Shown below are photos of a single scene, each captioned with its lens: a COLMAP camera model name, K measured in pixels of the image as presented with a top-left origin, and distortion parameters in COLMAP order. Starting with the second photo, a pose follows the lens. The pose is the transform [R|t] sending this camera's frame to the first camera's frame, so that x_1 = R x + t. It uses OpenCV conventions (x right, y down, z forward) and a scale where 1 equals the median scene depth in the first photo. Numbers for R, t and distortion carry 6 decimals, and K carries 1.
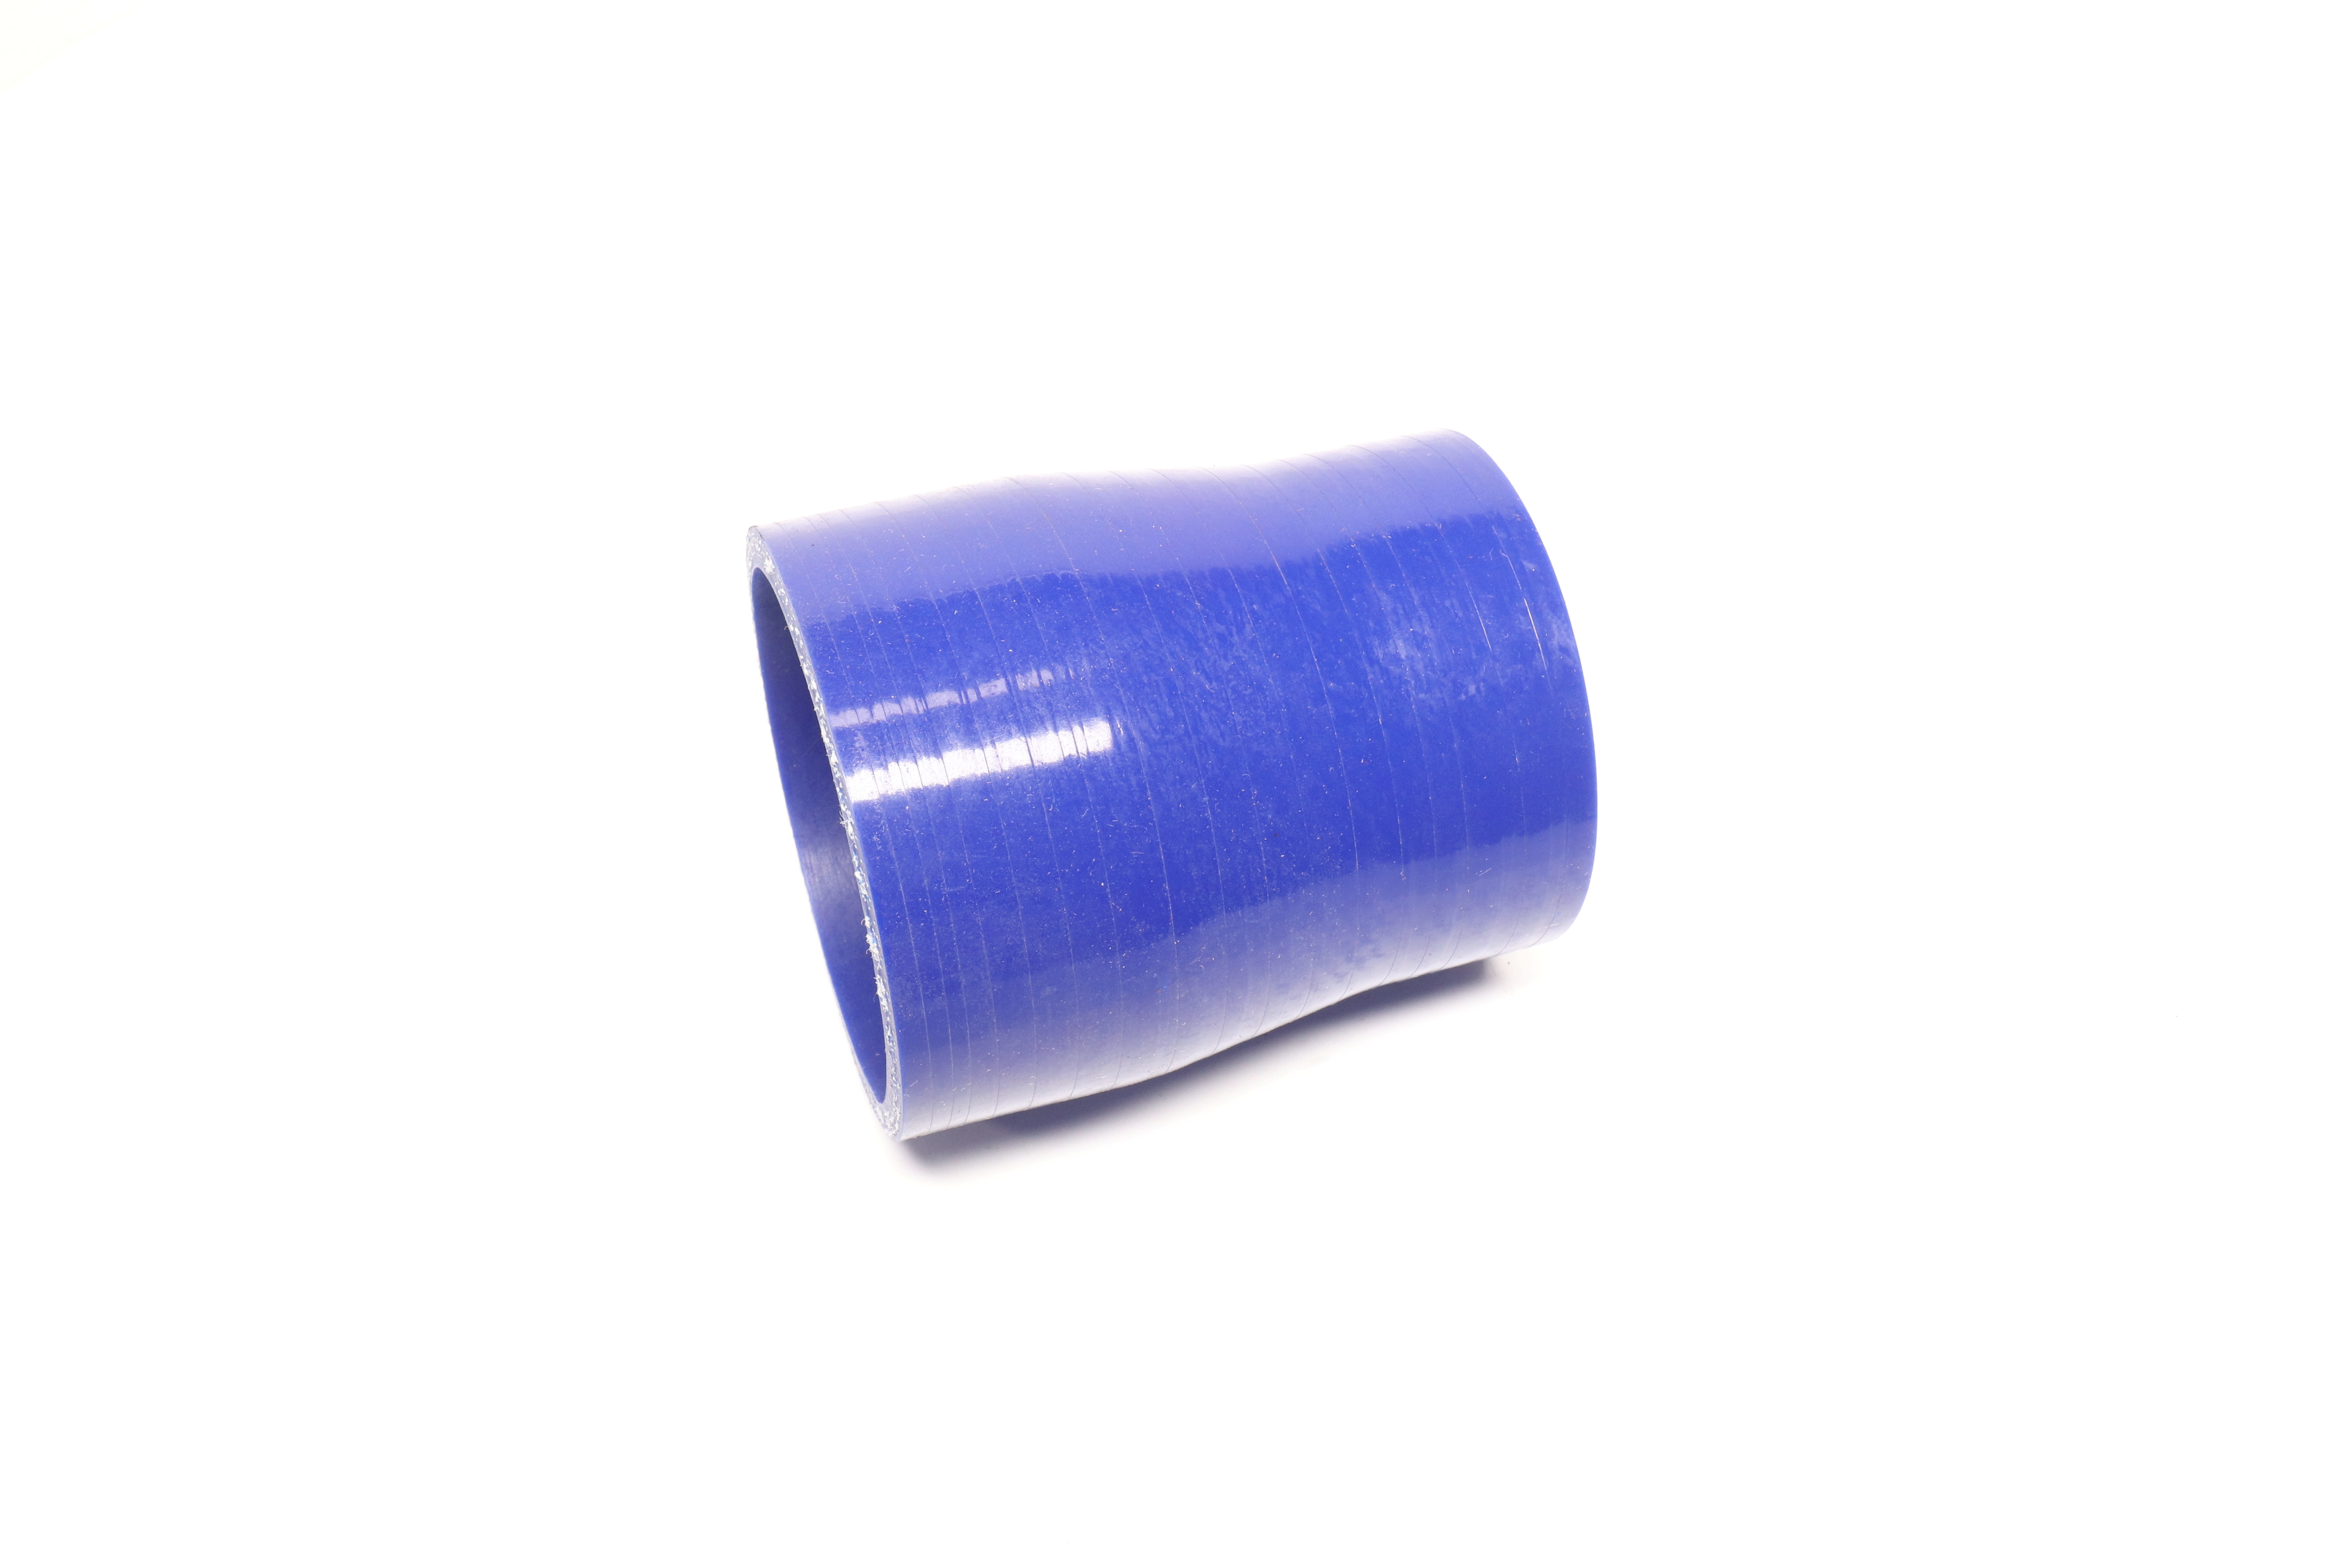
lens RADIAL K [[2398.6, 0, 1176.0], [0, 2398.6, 784.0], [0, 0, 1]] dist [0.000545, -0.000151]
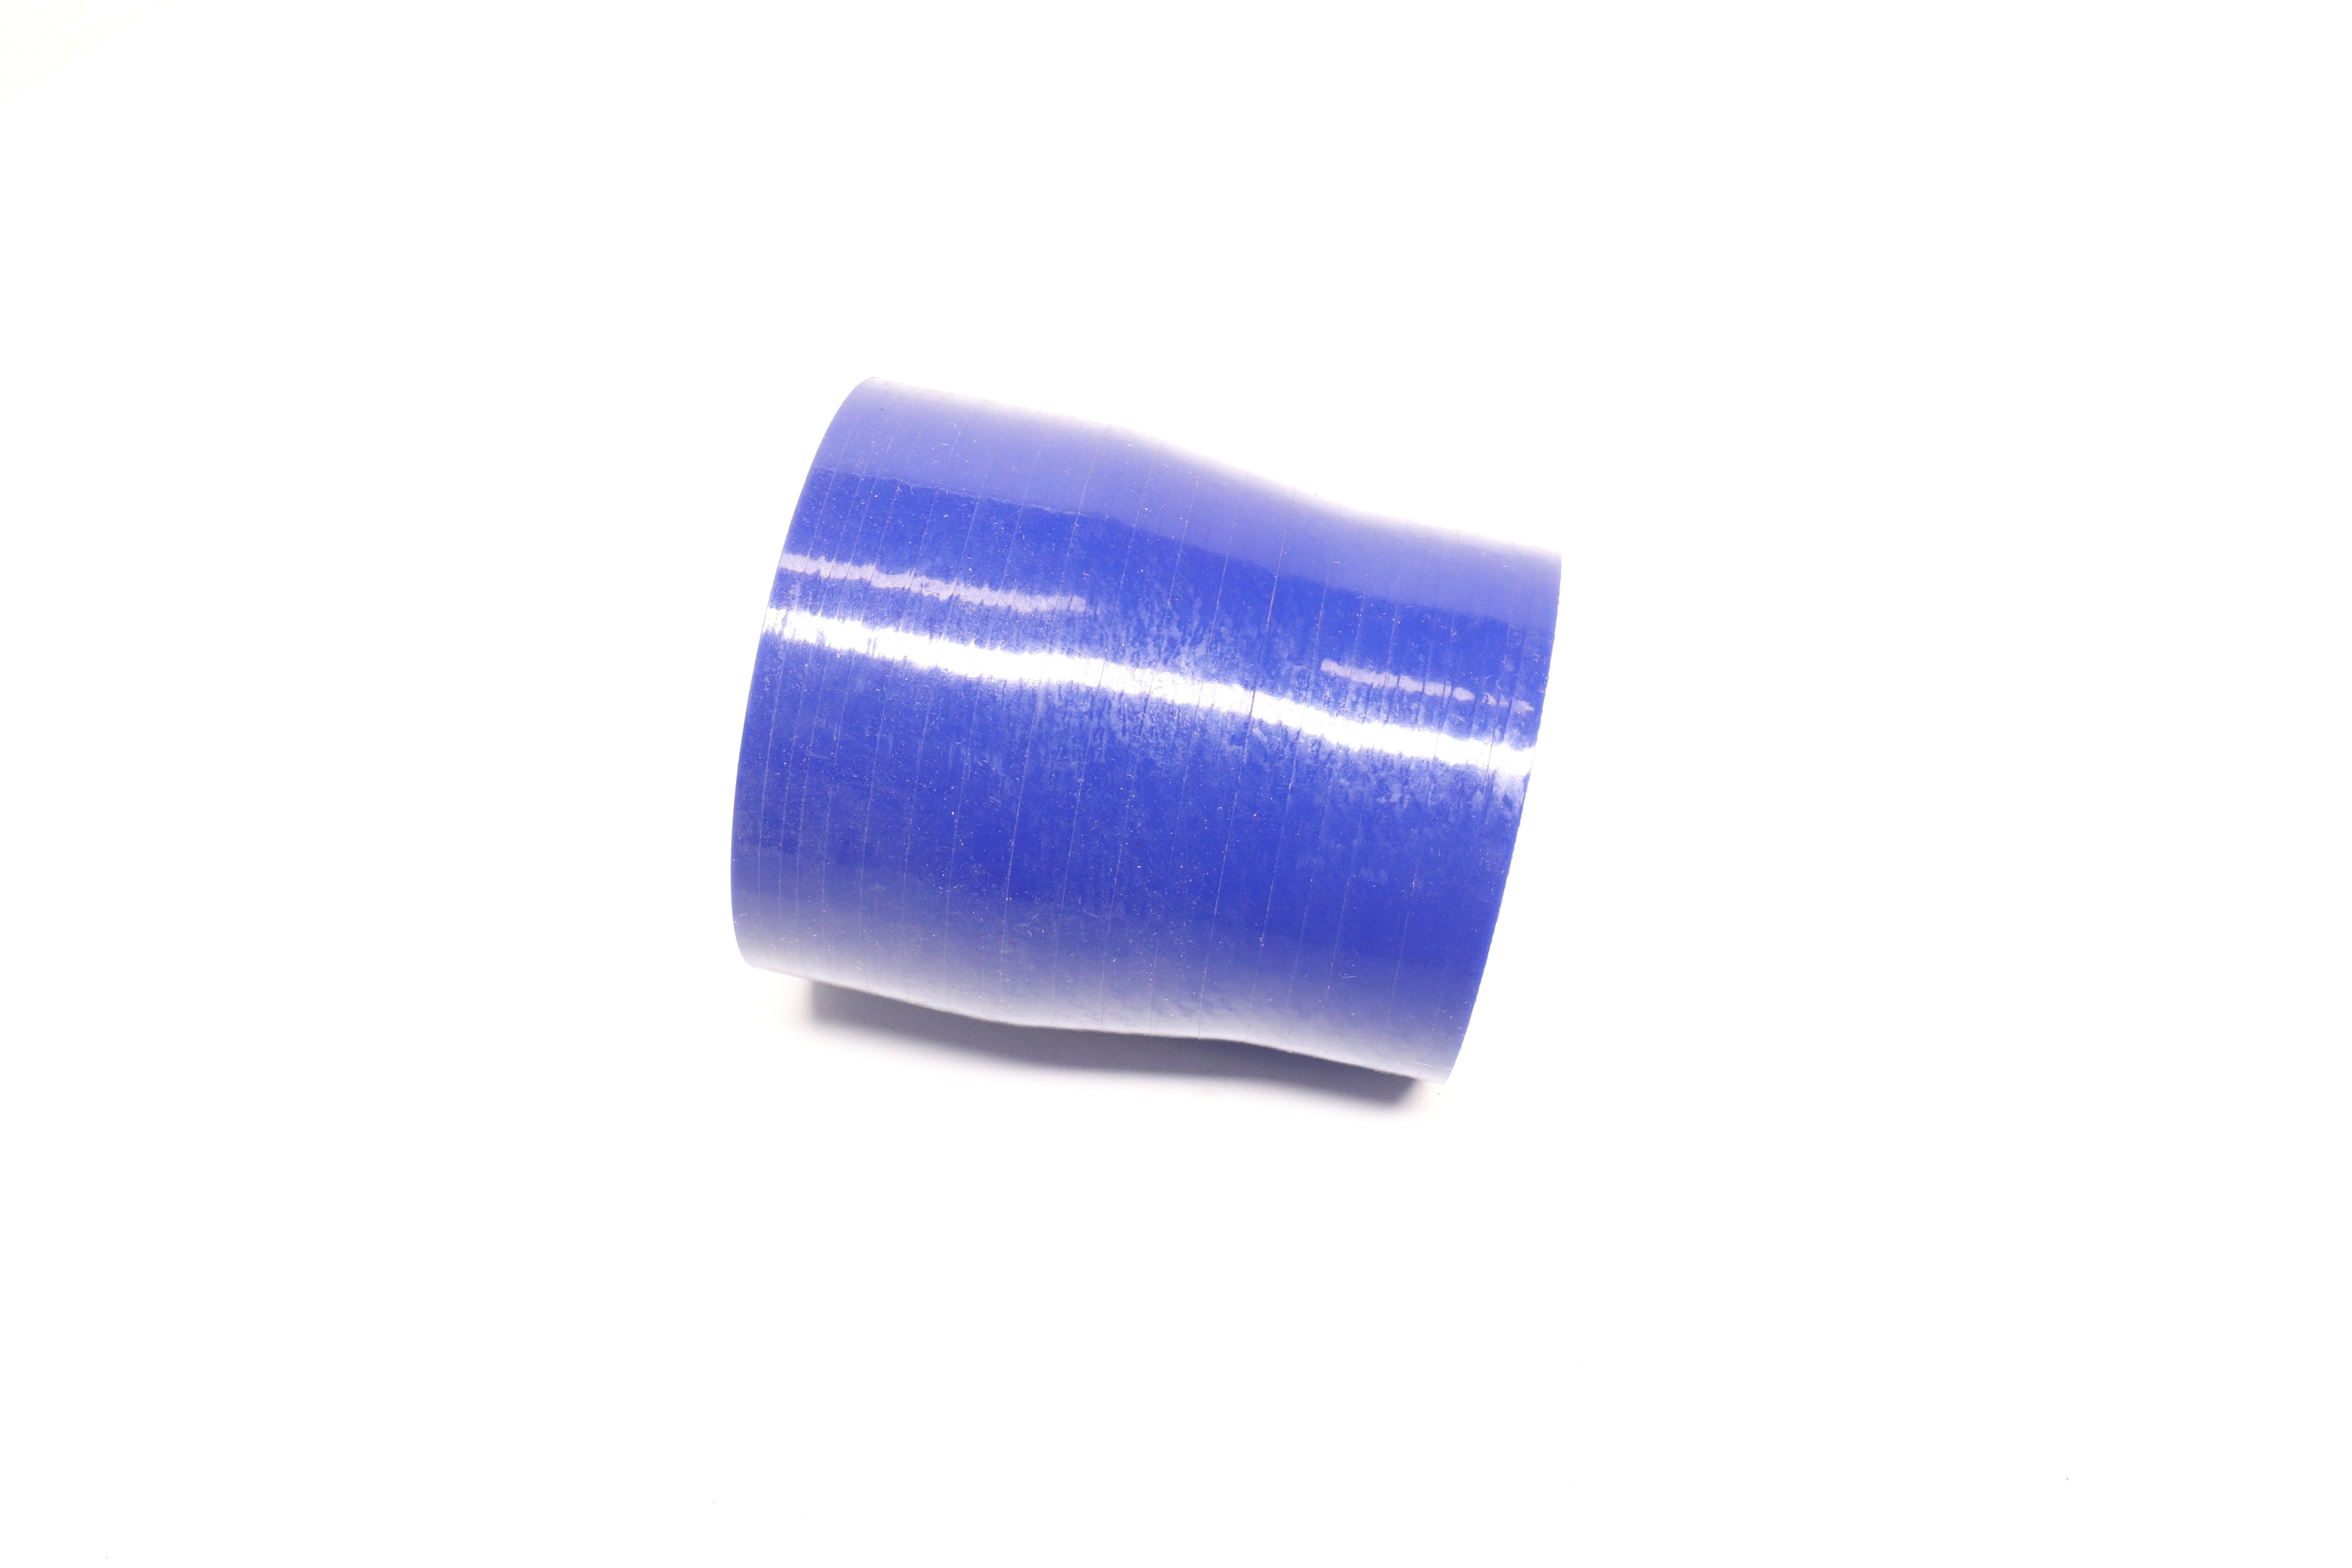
lens RADIAL K [[2398.6, 0, 1176.0], [0, 2398.6, 784.0], [0, 0, 1]] dist [0.000545, -0.000151]
pose [[0.865313, 0.411510, -0.286170, 0.335226], [-0.407974, 0.909921, 0.074837, -0.083921], [0.291188, 0.051993, 0.955252, 0.049614]]
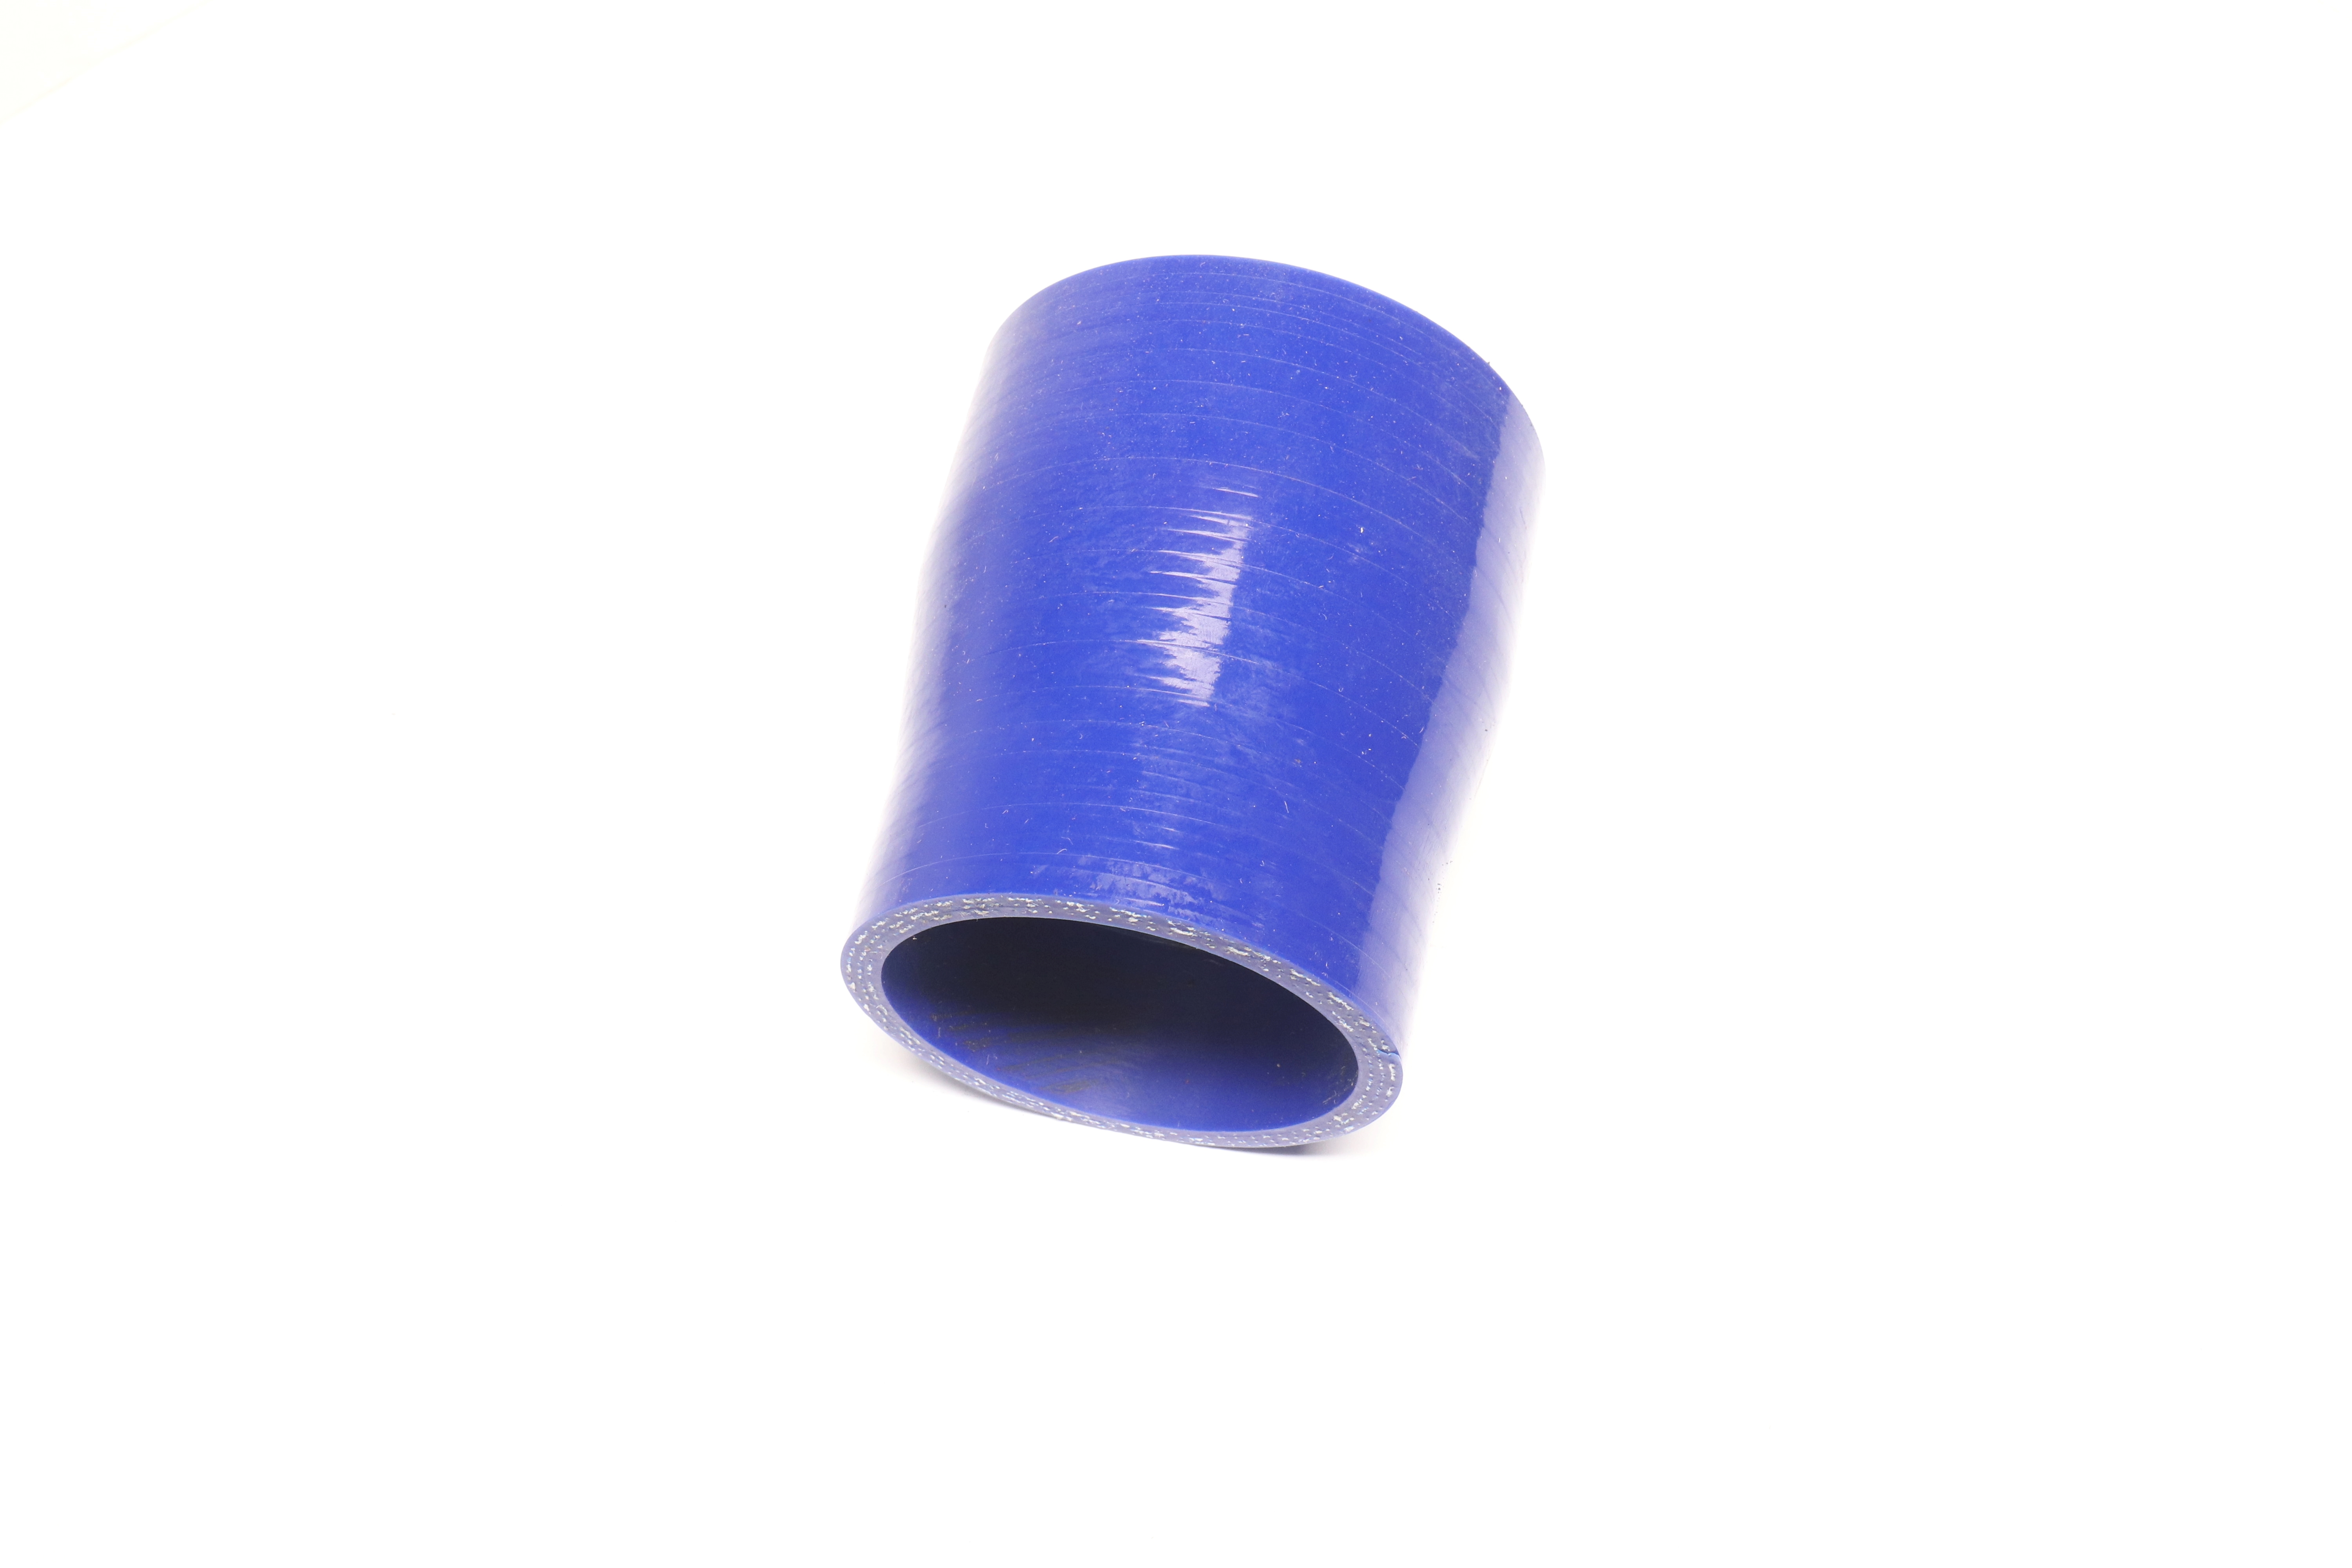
lens RADIAL K [[2398.6, 0, 1176.0], [0, 2398.6, 784.0], [0, 0, 1]] dist [0.000545, -0.000151]
pose [[-0.498901, 0.725142, -0.474624, 0.564664], [-0.694503, -0.006918, 0.719457, -0.834983], [0.518425, 0.688565, 0.507064, 0.572232]]
